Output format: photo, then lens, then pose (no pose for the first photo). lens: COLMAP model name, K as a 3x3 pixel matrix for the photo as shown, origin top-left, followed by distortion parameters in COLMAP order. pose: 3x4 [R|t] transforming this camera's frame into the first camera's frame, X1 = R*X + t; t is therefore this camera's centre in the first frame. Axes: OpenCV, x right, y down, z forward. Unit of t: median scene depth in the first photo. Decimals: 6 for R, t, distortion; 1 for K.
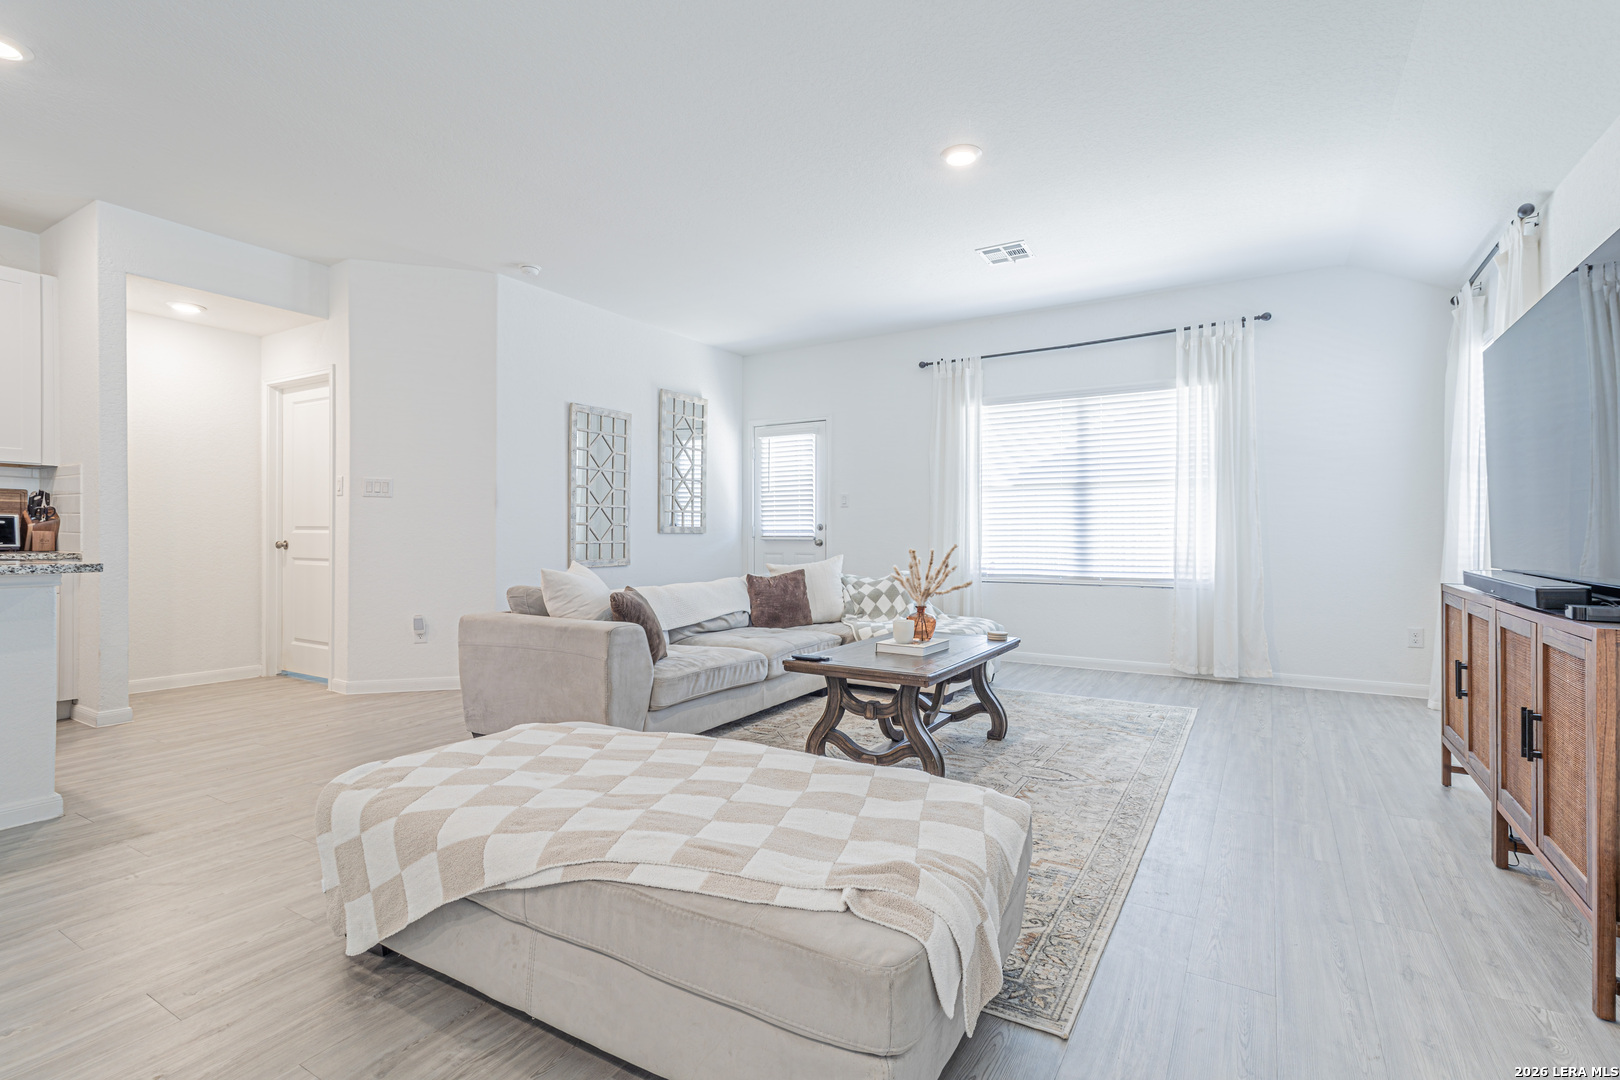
lens RADIAL K [[753.3, 0, 811.4], [0, 753.3, 533.8], [0, 0, 1]] dist [0.004697, 0.000581]
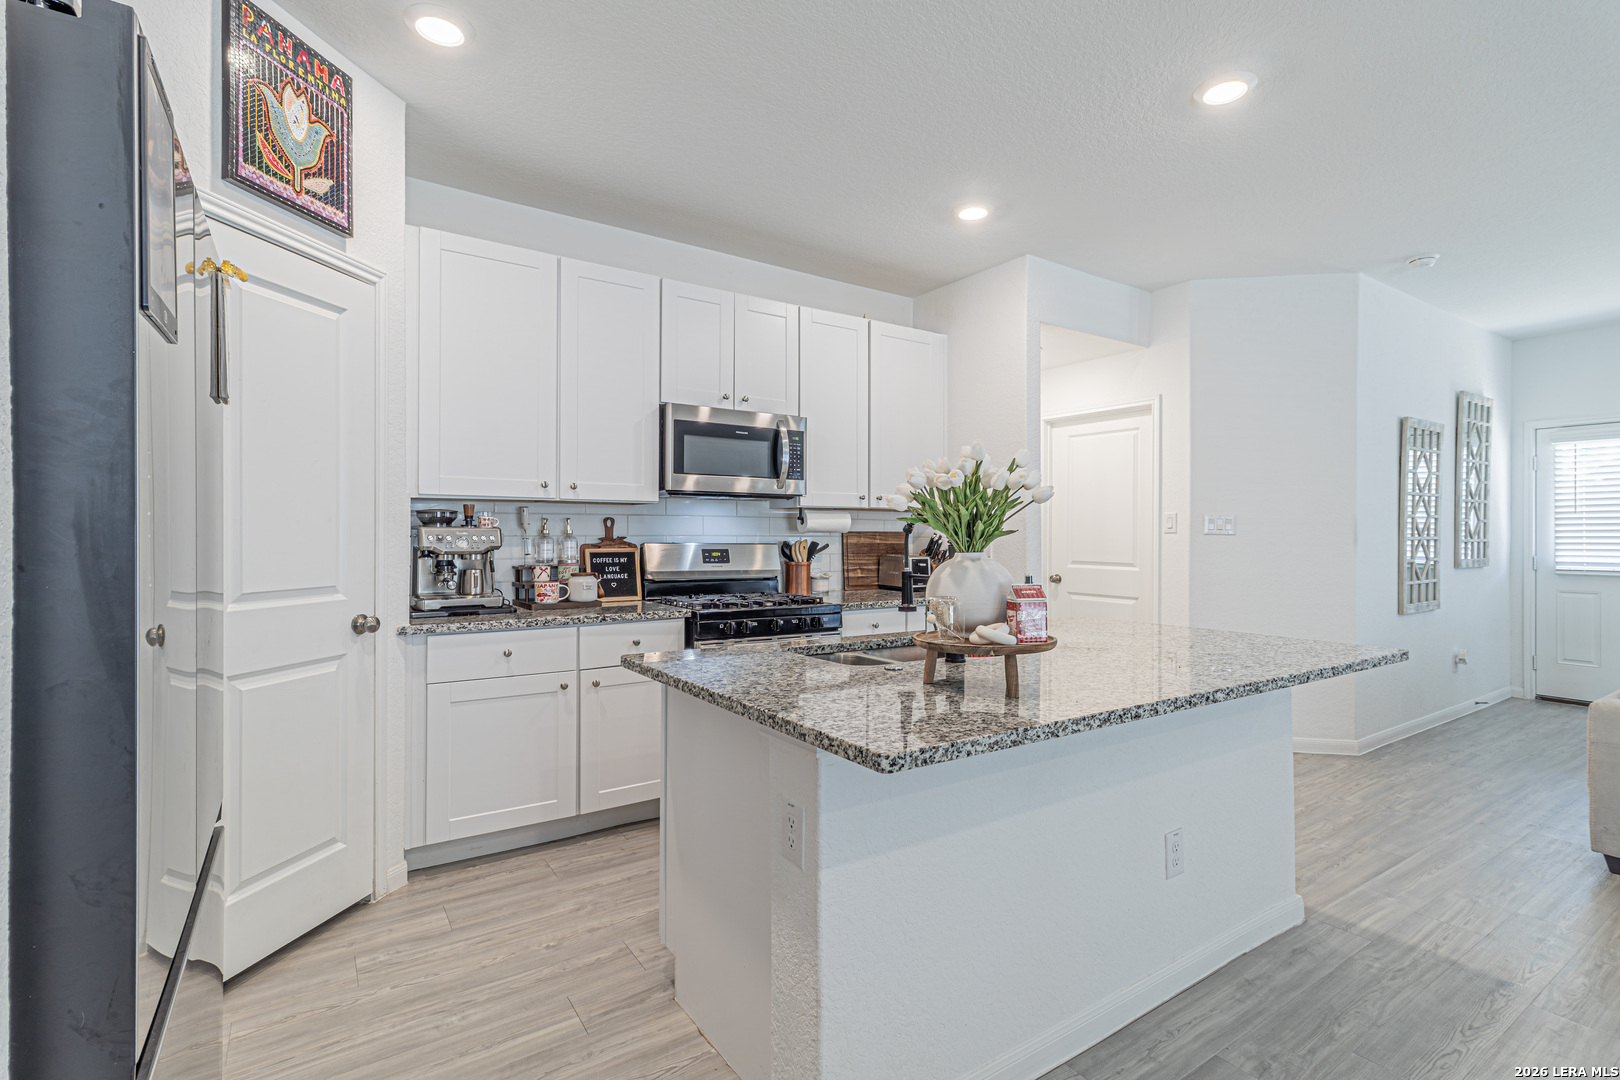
lens RADIAL K [[753.3, 0, 818.5], [0, 753.3, 530.8], [0, 0, 1]] dist [0.004697, 0.000581]
pose [[0.909364, -0.001899, -0.415997, -0.592700], [0.000642, 0.999995, -0.003162, -0.047653], [0.416001, 0.002609, 0.909360, -0.034643]]
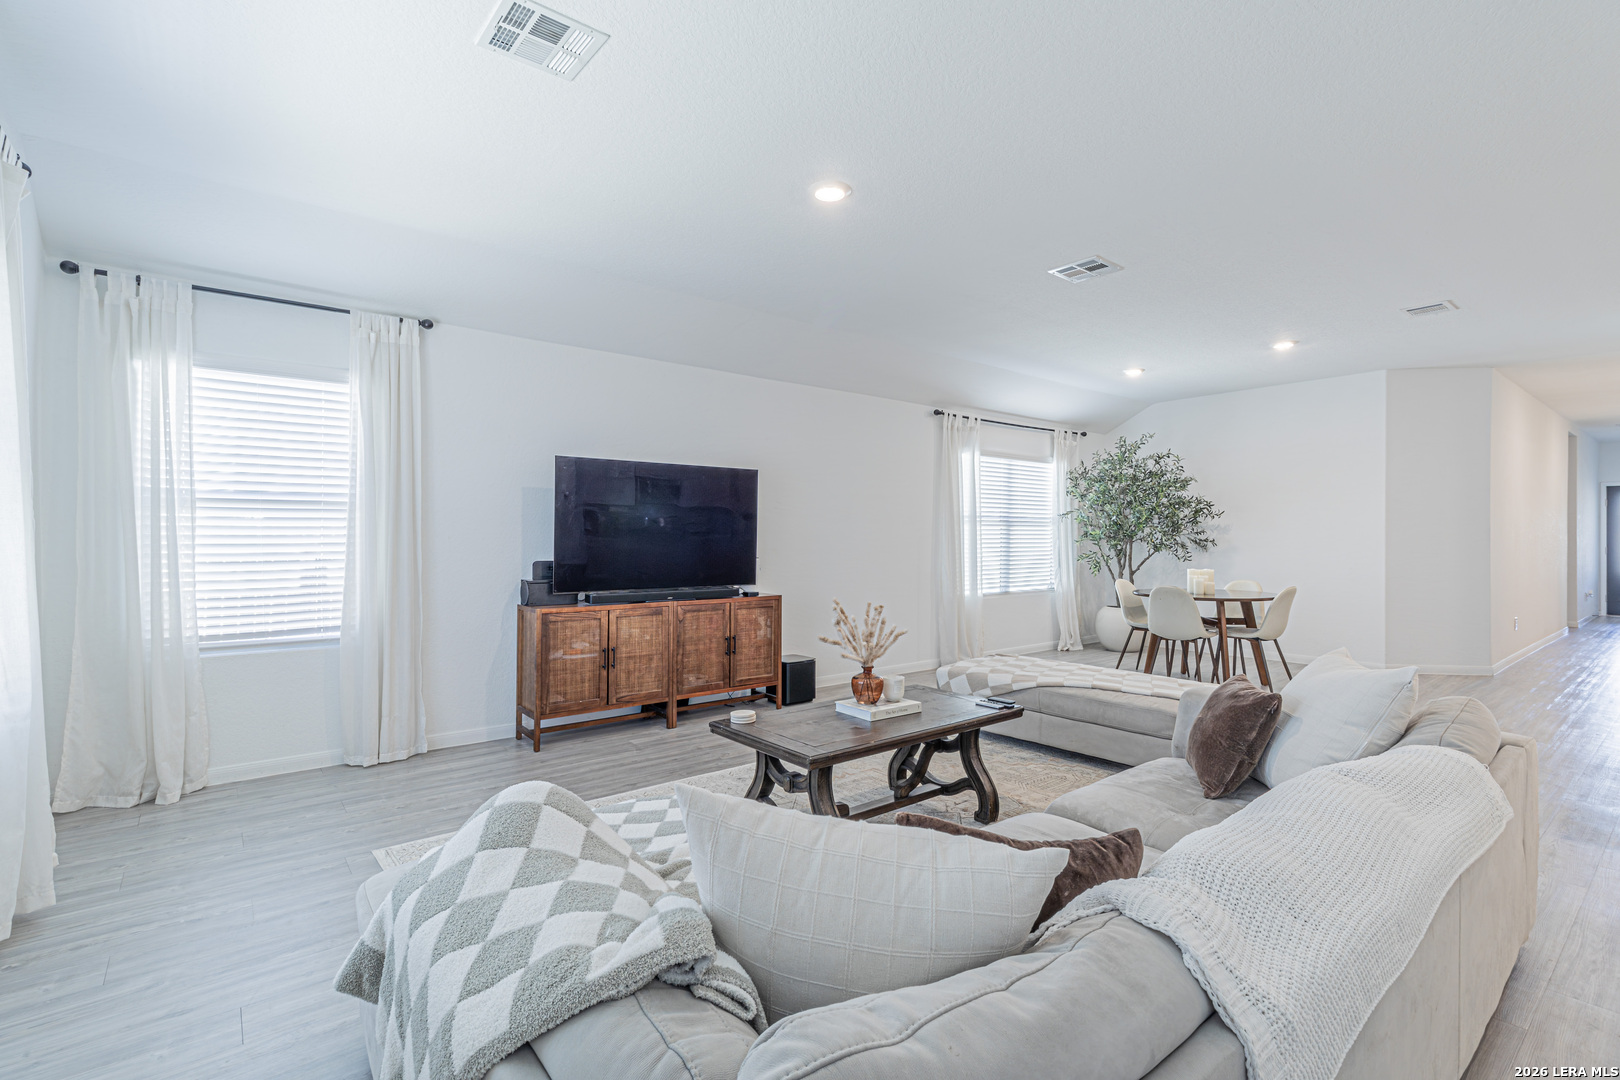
lens RADIAL K [[753.3, 0, 810.3], [0, 753.3, 544.8], [0, 0, 1]] dist [0.004697, 0.000581]
pose [[-0.946922, 0.000171, 0.321462, -0.056083], [0.000760, 0.999998, 0.001706, -0.031943], [-0.321461, 0.001860, -0.946921, 1.229462]]
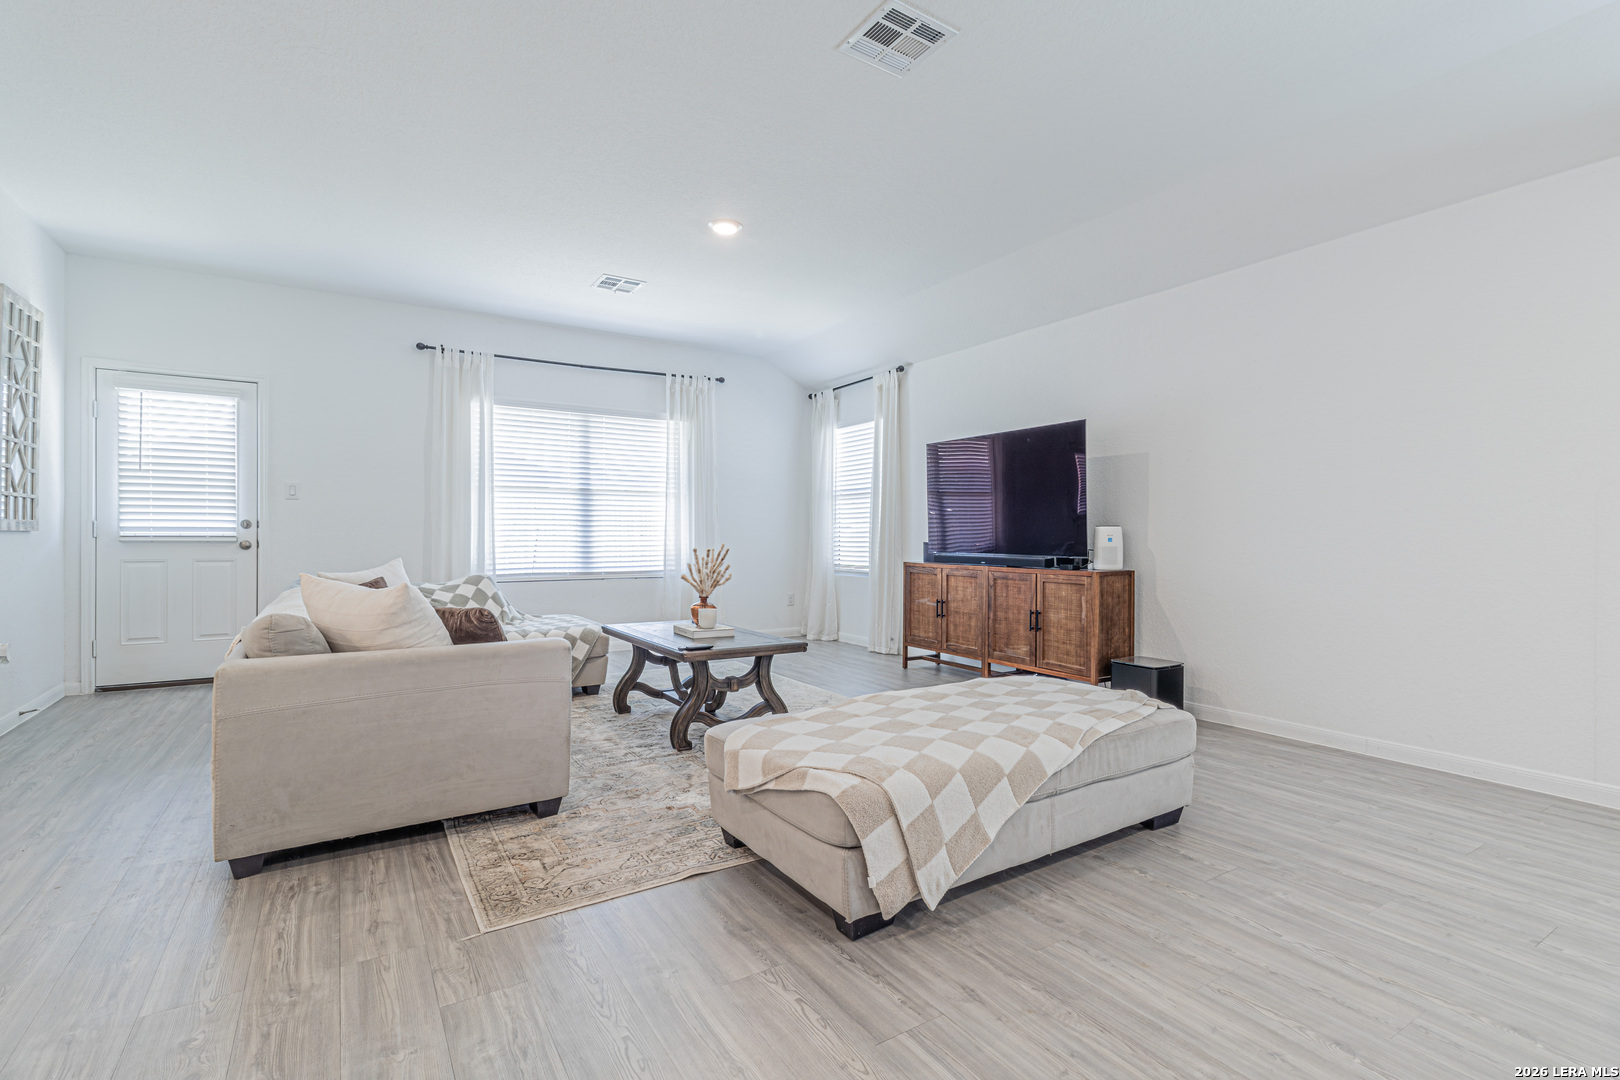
lens RADIAL K [[753.3, 0, 814.1], [0, 753.3, 539.9], [0, 0, 1]] dist [0.004697, 0.000581]
pose [[0.439837, -0.004483, 0.898066, -0.543308], [-0.004462, 0.999964, 0.007177, -0.001606], [-0.898066, -0.007163, 0.439801, 0.212898]]
